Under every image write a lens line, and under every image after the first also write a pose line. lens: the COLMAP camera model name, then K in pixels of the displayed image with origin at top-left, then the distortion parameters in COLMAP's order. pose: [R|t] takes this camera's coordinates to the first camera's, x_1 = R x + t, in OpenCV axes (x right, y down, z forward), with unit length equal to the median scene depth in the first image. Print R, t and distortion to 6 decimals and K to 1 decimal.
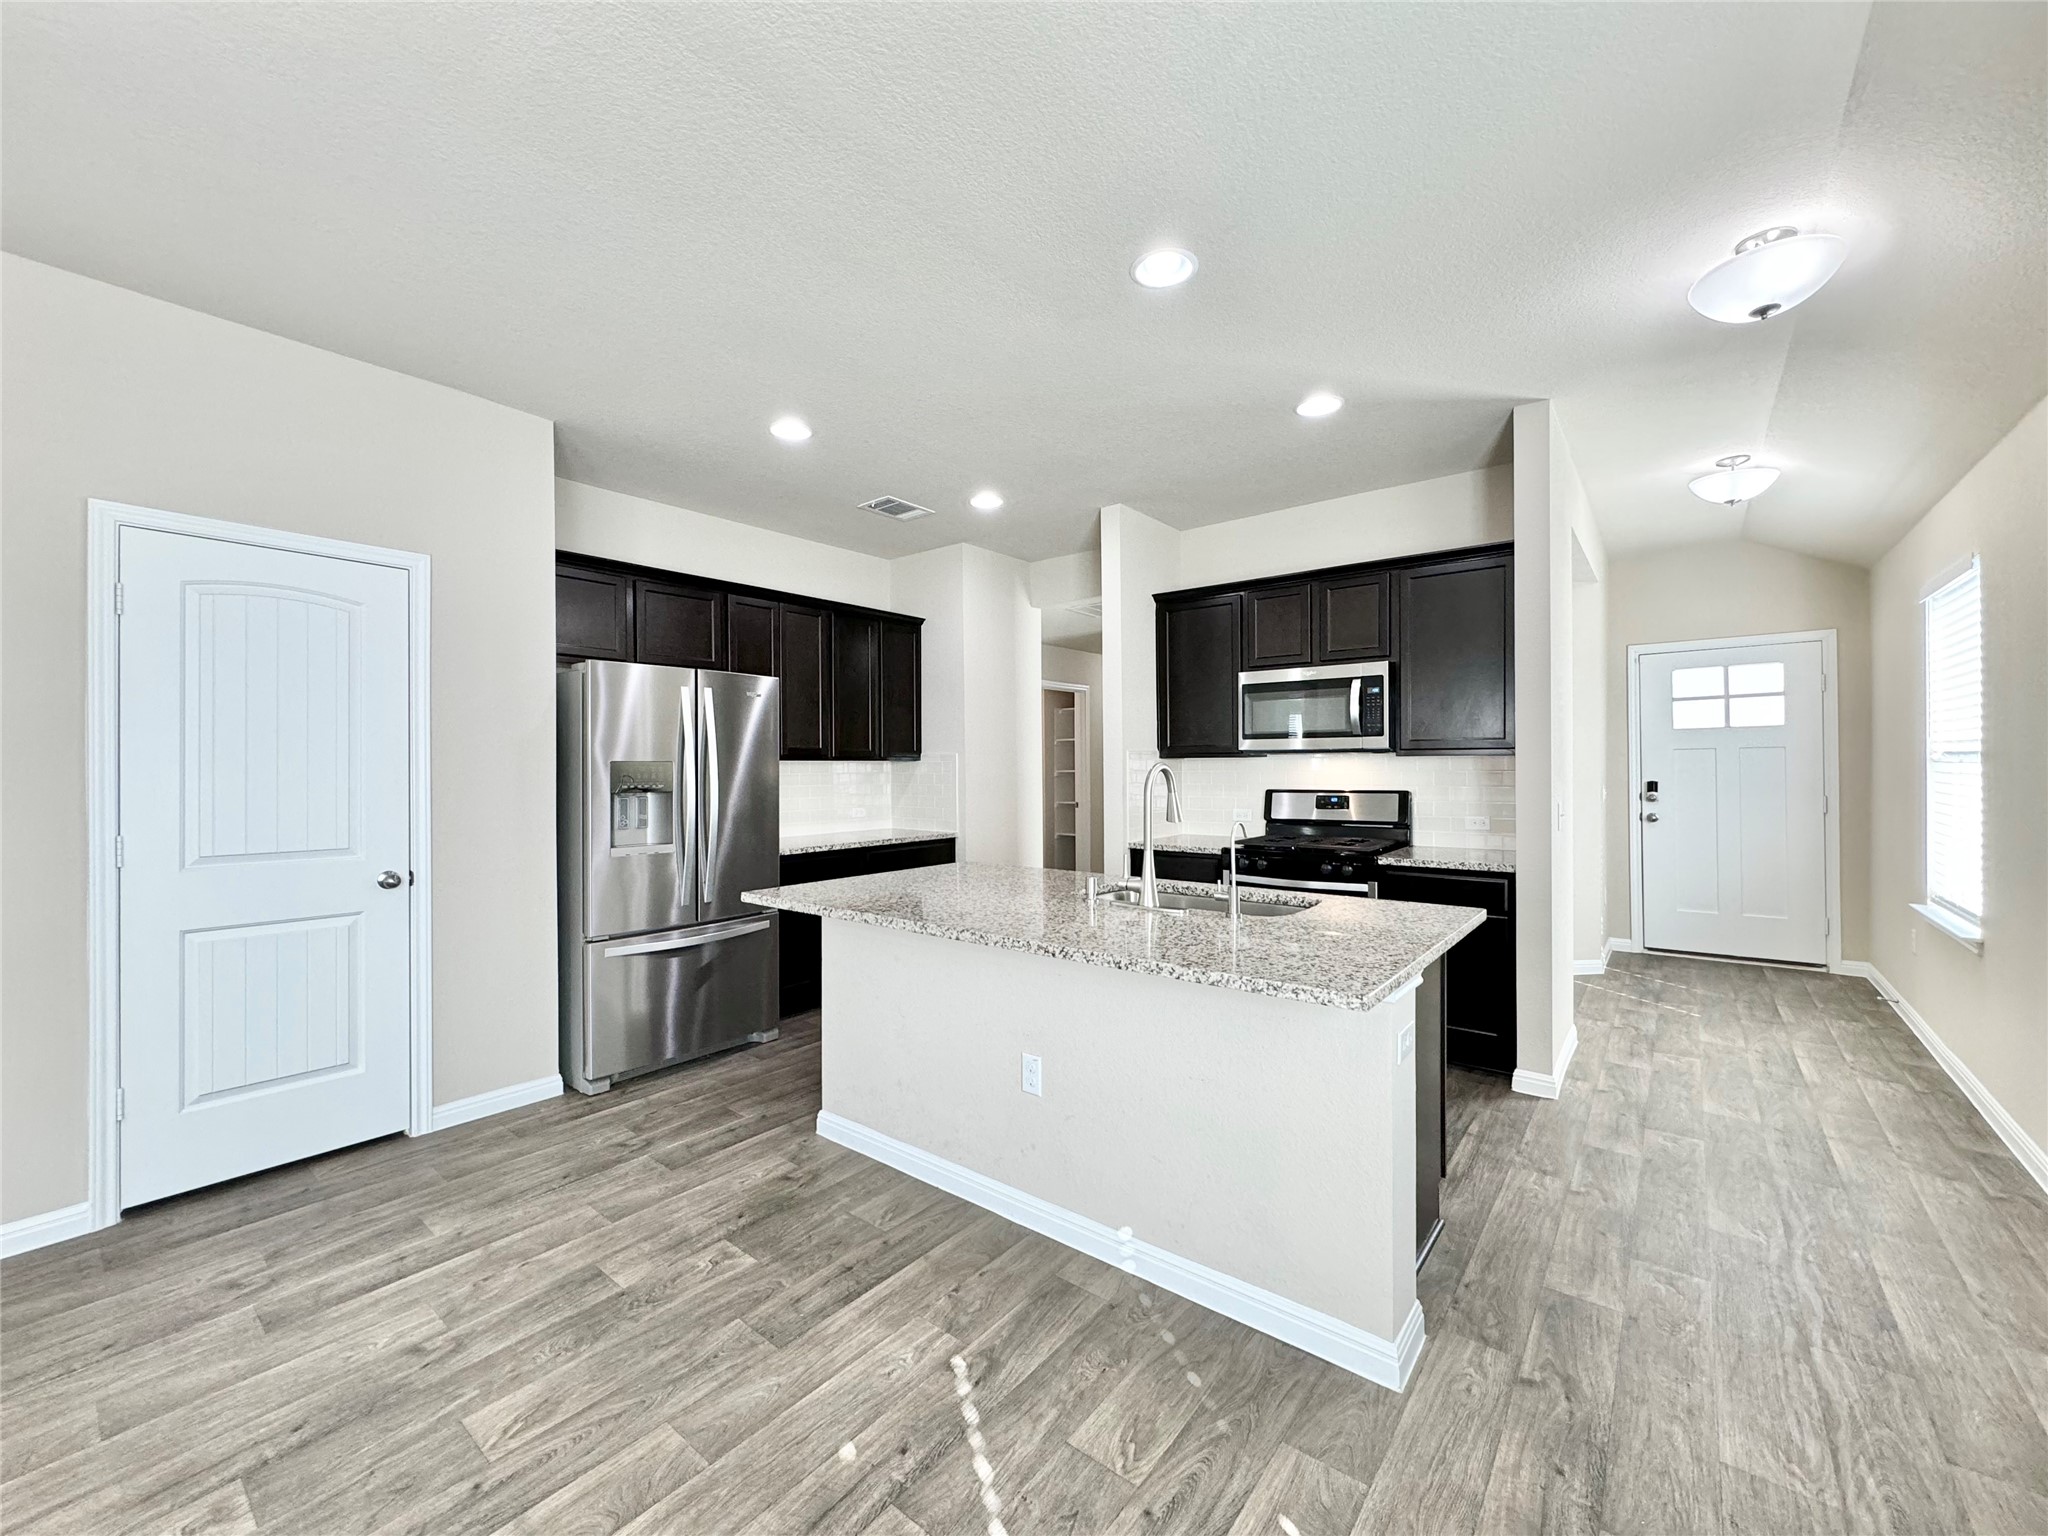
lens RADIAL K [[813.0, 0, 1012.1], [0, 813.0, 767.2], [0, 0, 1]] dist [-0.001454, -0.000032]
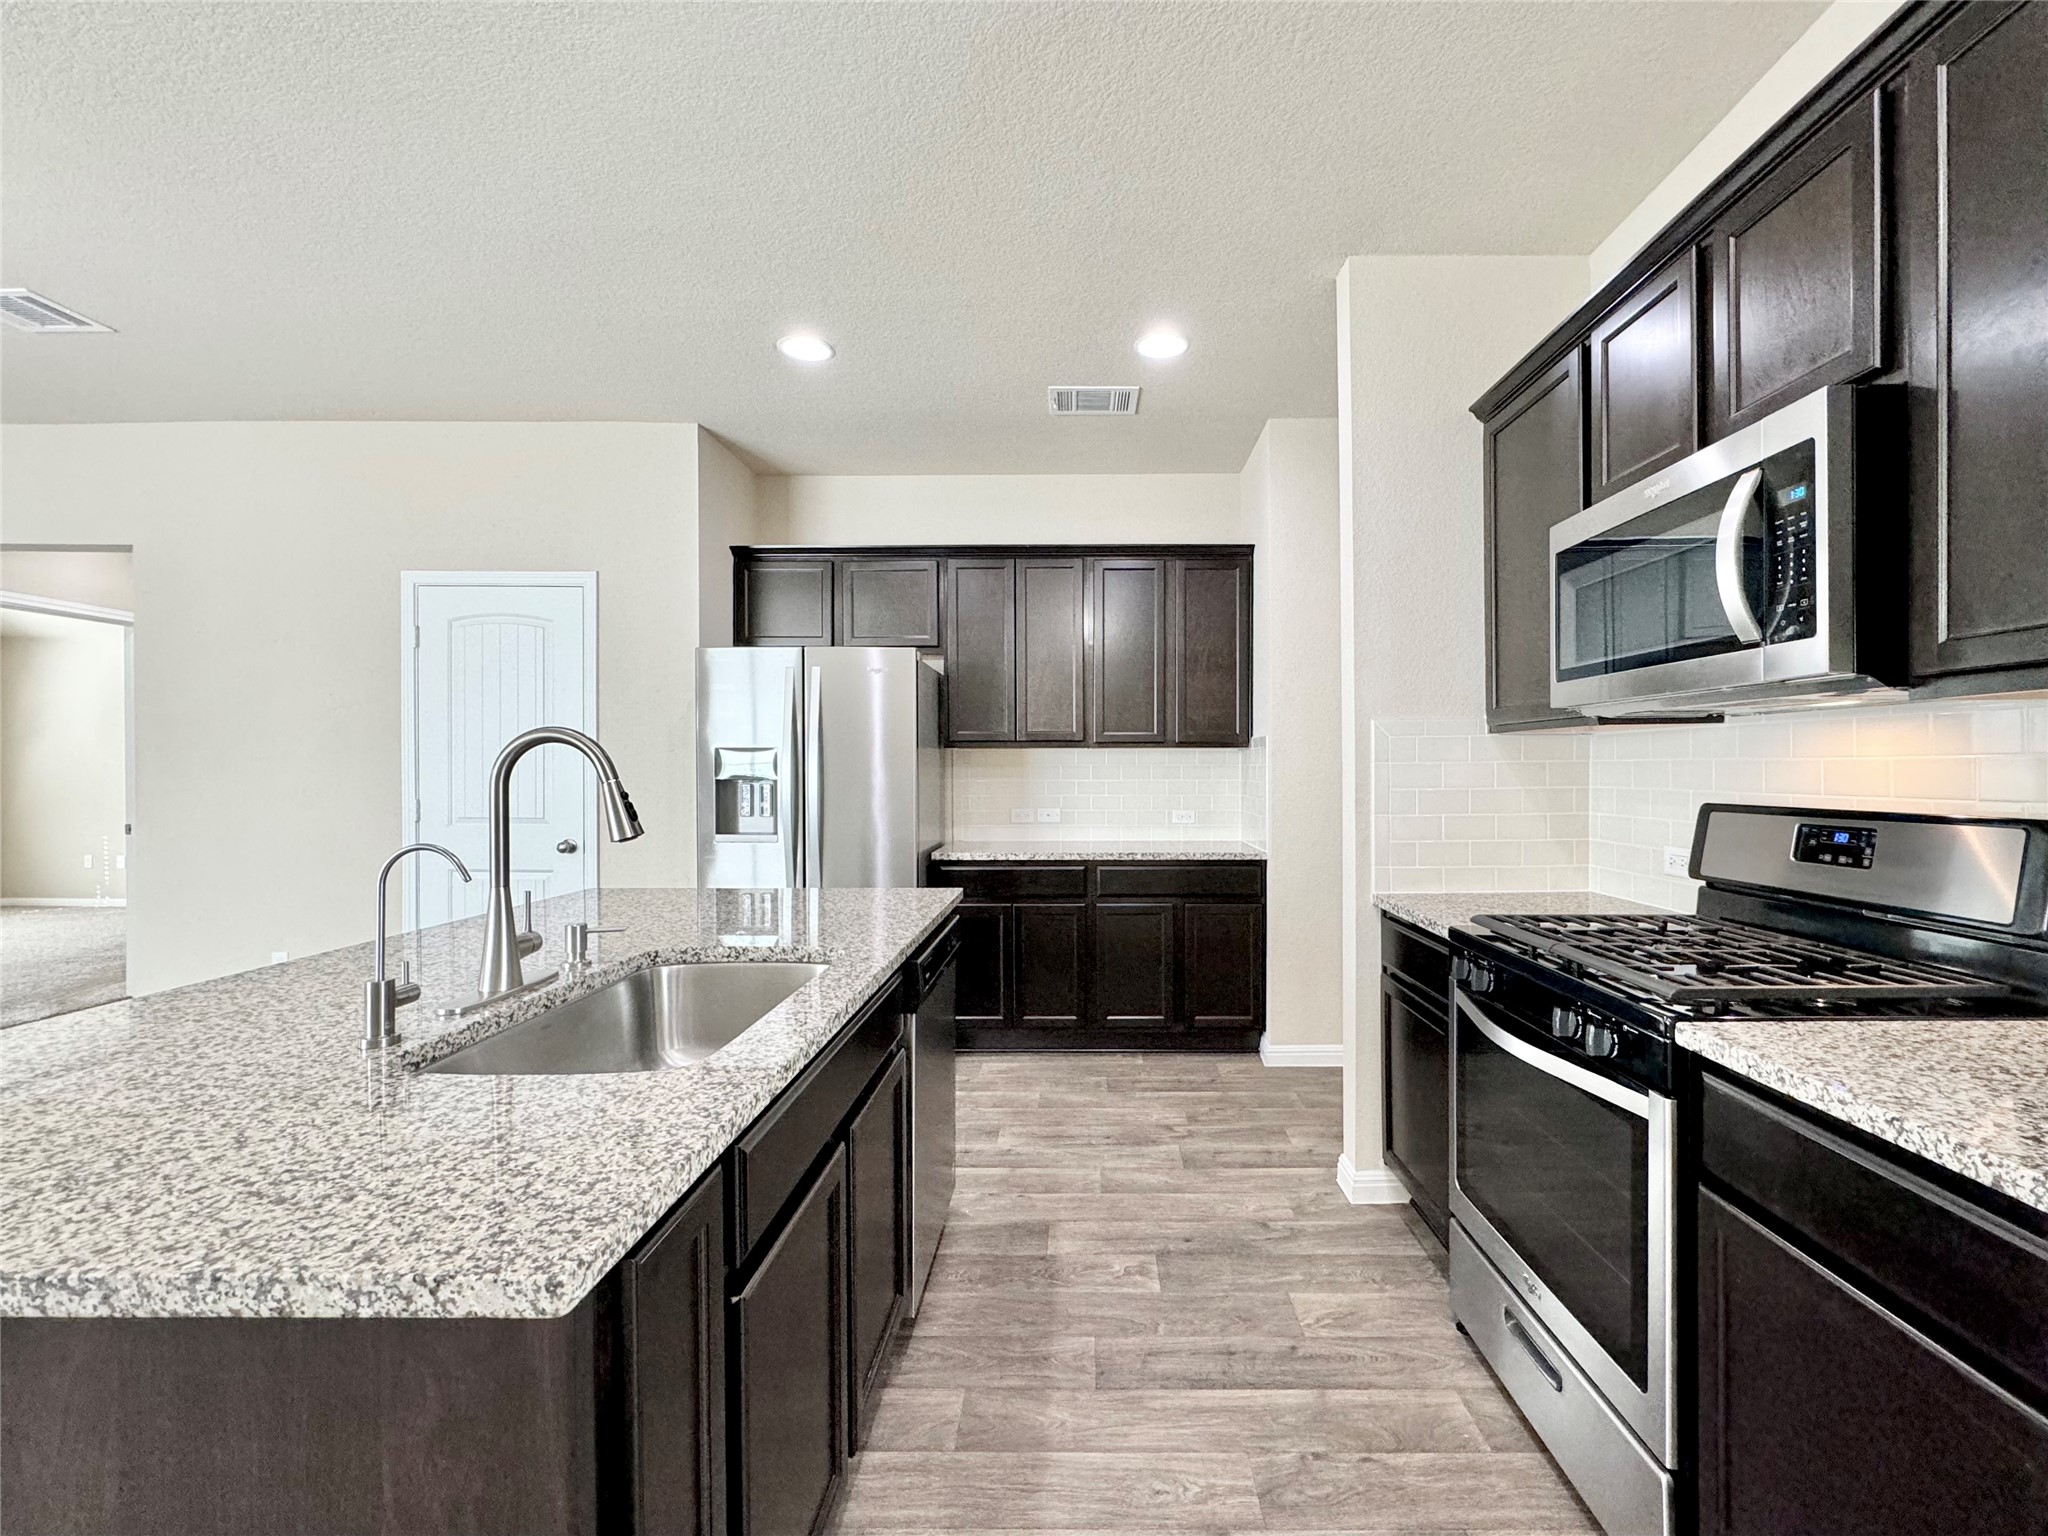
lens RADIAL K [[871.7, 0, 1080.5], [0, 871.7, 777.6], [0, 0, 1]] dist [-0.002461, -0.000090]
pose [[0.635487, 0.012216, -0.772015, 0.519883], [-0.004005, 0.999914, 0.012526, 0.011863], [0.772101, -0.004868, 0.635481, 0.561517]]
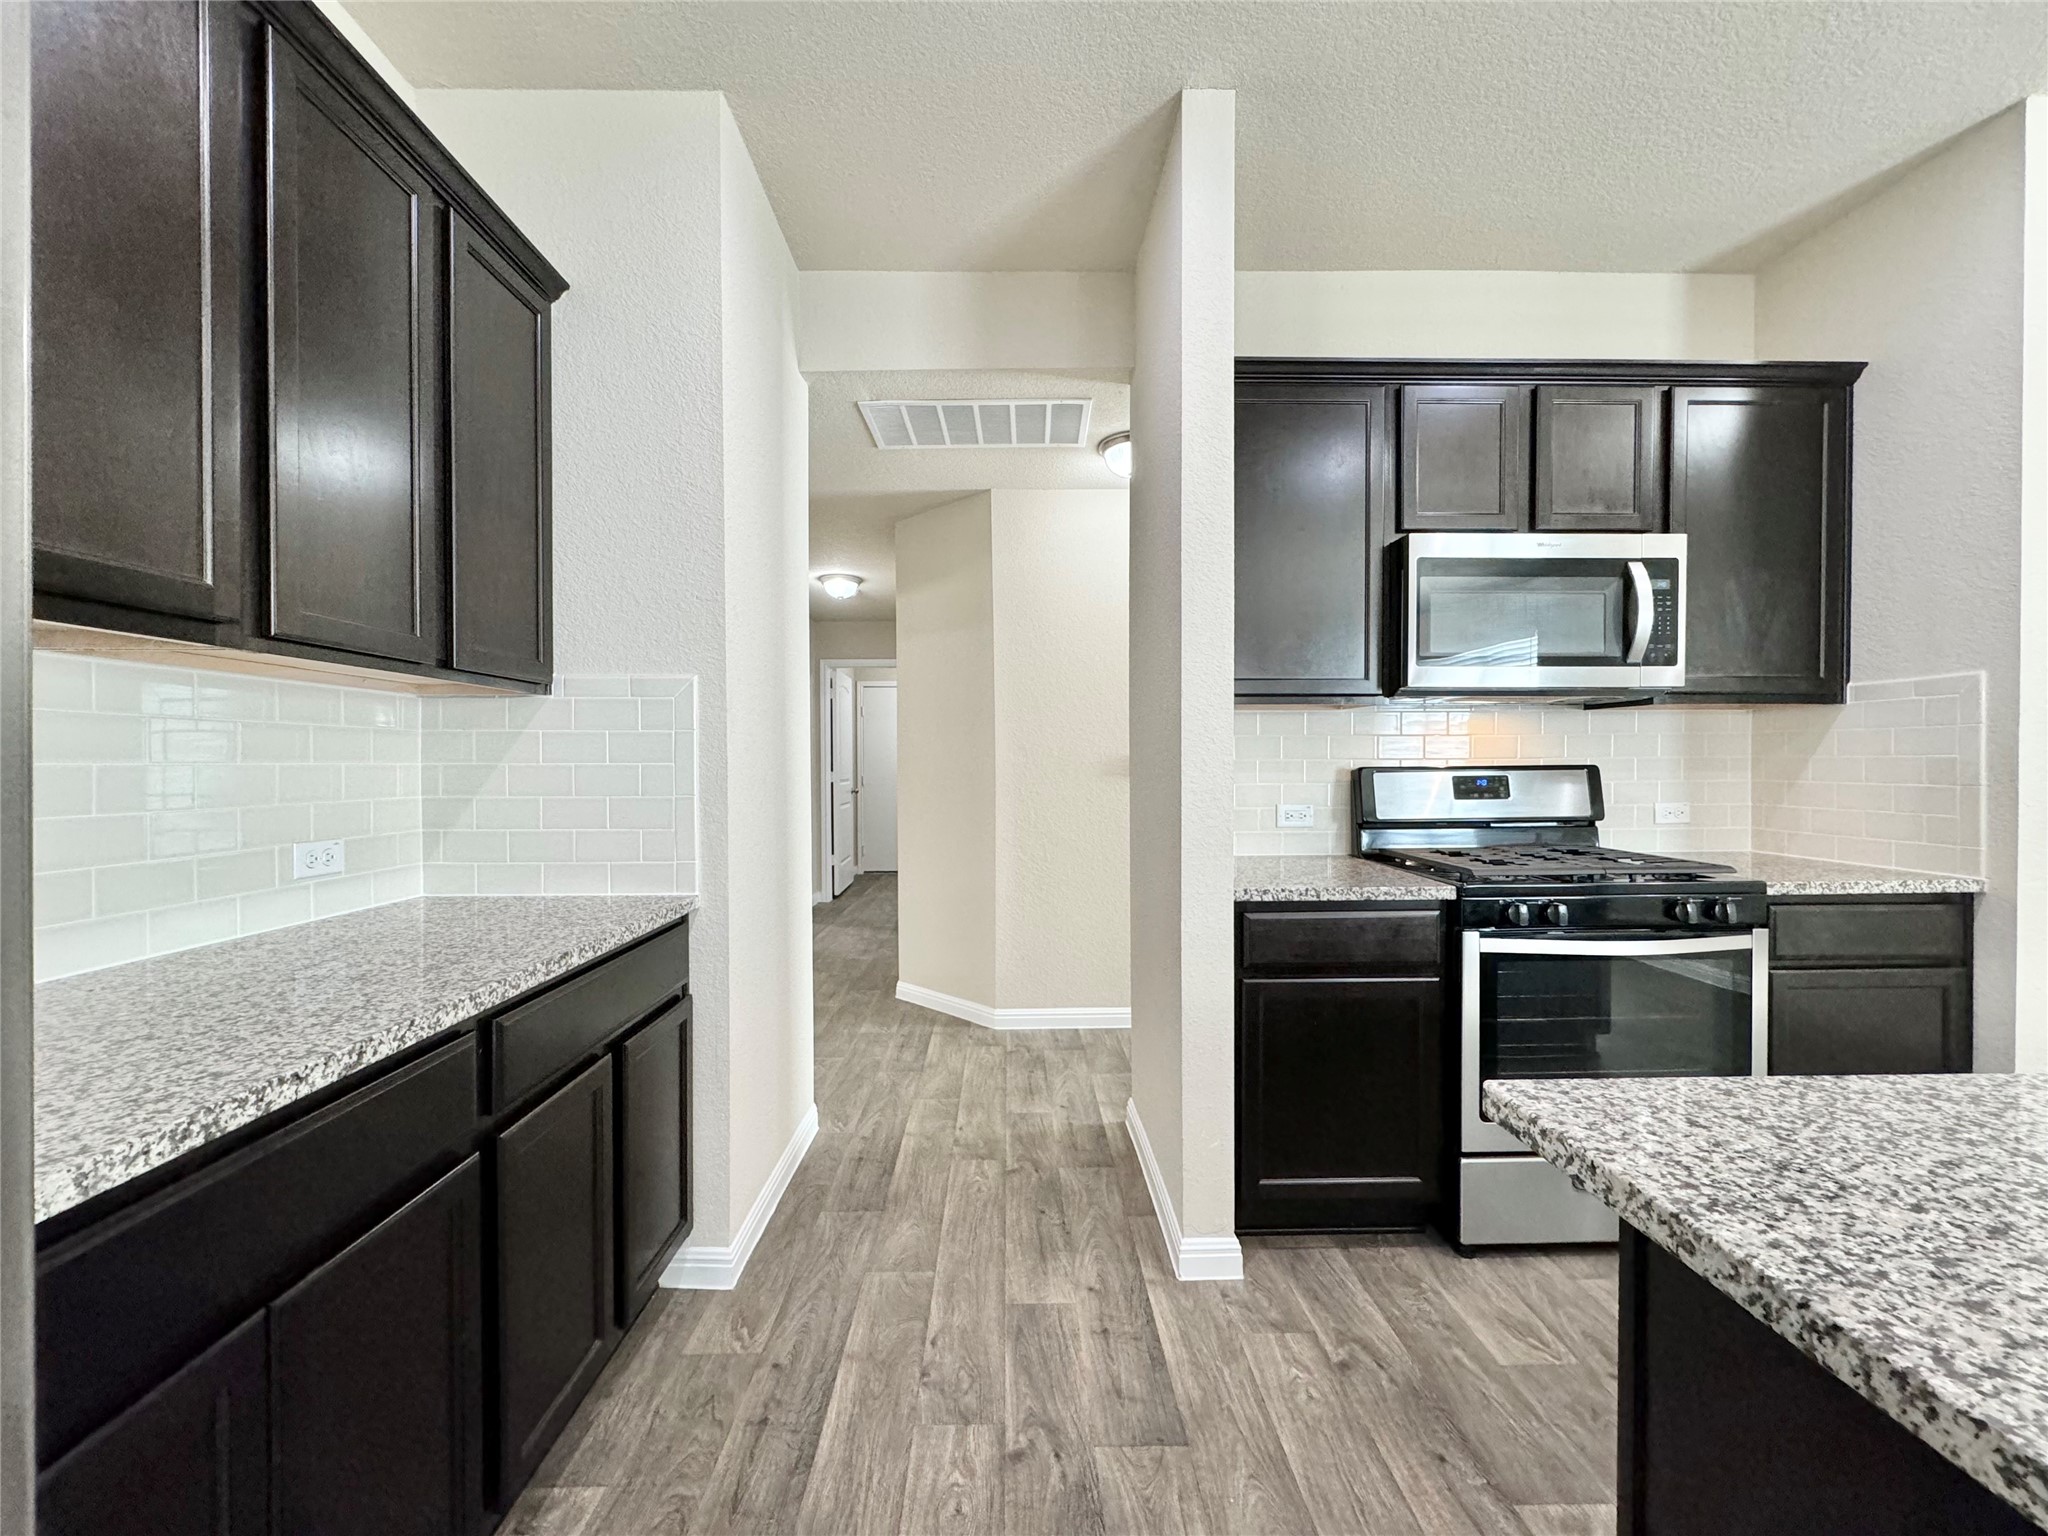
lens RADIAL K [[843.0, 0, 1013.8], [0, 843.0, 764.5], [0, 0, 1]] dist [0.001879, 0.000468]
pose [[0.768990, -0.000866, 0.639260, -0.271298], [0.002257, 0.999997, -0.001360, 0.029440], [-0.639256, 0.002489, 0.768990, 0.819981]]
